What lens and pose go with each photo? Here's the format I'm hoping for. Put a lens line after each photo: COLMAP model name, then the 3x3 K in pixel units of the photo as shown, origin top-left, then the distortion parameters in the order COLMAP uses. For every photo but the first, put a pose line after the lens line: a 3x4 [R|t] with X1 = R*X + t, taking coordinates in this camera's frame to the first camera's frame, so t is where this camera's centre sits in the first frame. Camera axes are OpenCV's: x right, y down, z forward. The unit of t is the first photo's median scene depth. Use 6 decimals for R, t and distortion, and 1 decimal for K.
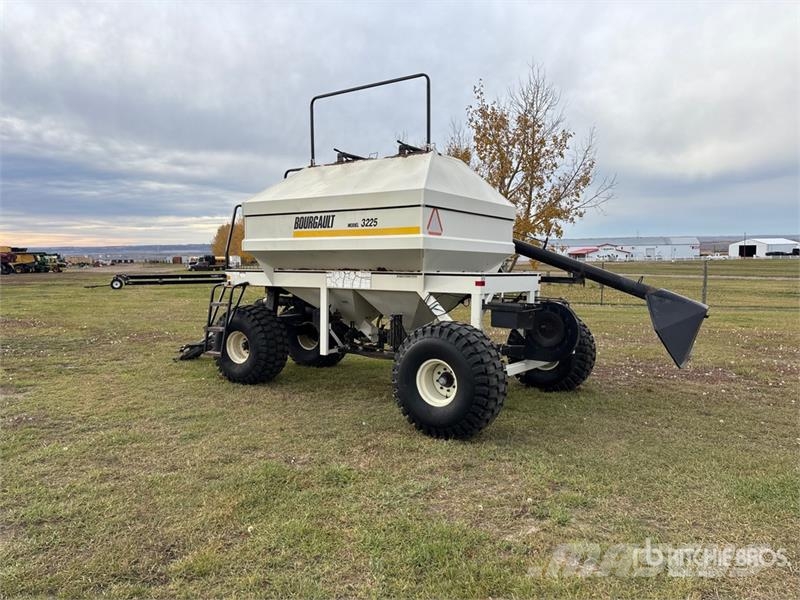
lens RADIAL K [[611.1, 0, 402.8], [0, 611.1, 302.9], [0, 0, 1]] dist [0.039925, -0.038117]
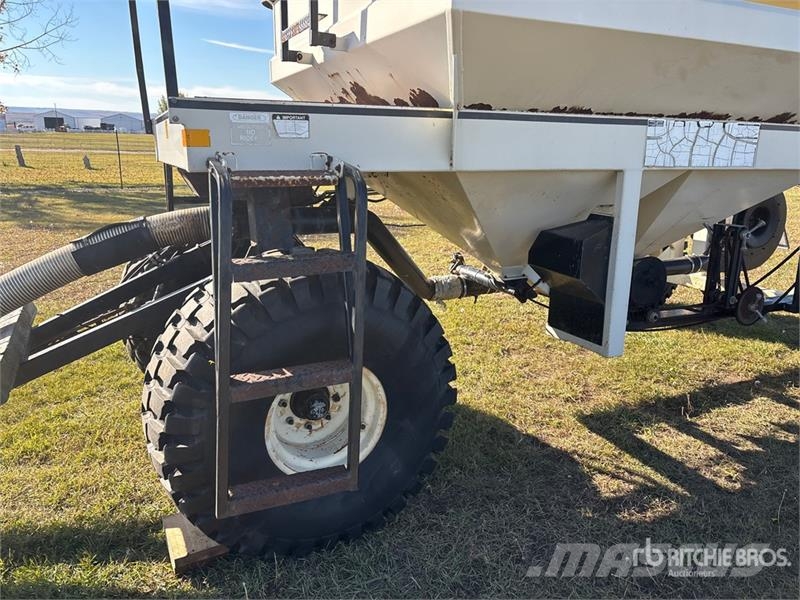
lens RADIAL K [[611.1, 0, 405.5], [0, 611.1, 298.0], [0, 0, 1]] dist [0.039925, -0.038117]
pose [[0.500665, -0.205418, 0.840915, -0.521427], [0.041437, 0.976010, 0.213748, -0.034300], [-0.864649, -0.072171, 0.497165, 0.969905]]
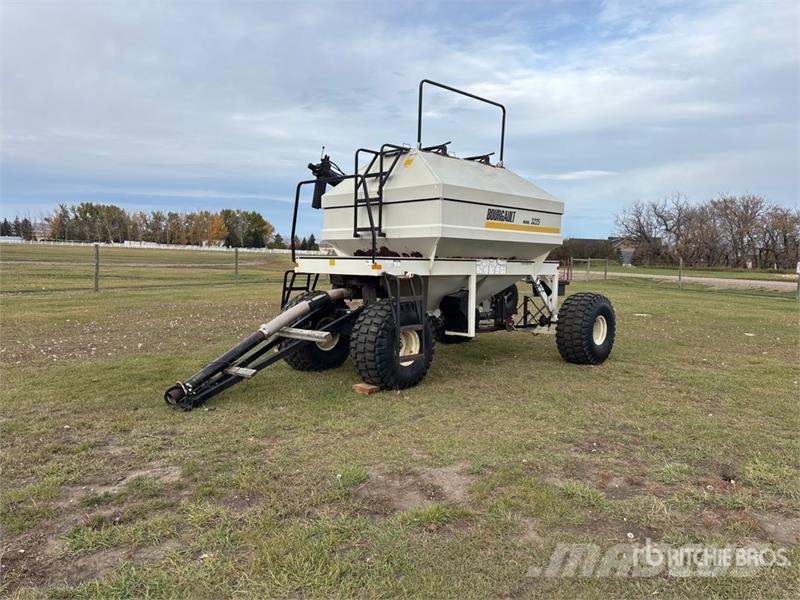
lens RADIAL K [[611.1, 0, 397.5], [0, 611.1, 298.4], [0, 0, 1]] dist [0.039925, -0.038117]
pose [[0.167201, -0.067550, 0.983606, -1.255512], [0.038175, 0.997346, 0.062005, -0.057485], [-0.985183, 0.027182, 0.169336, 0.987702]]
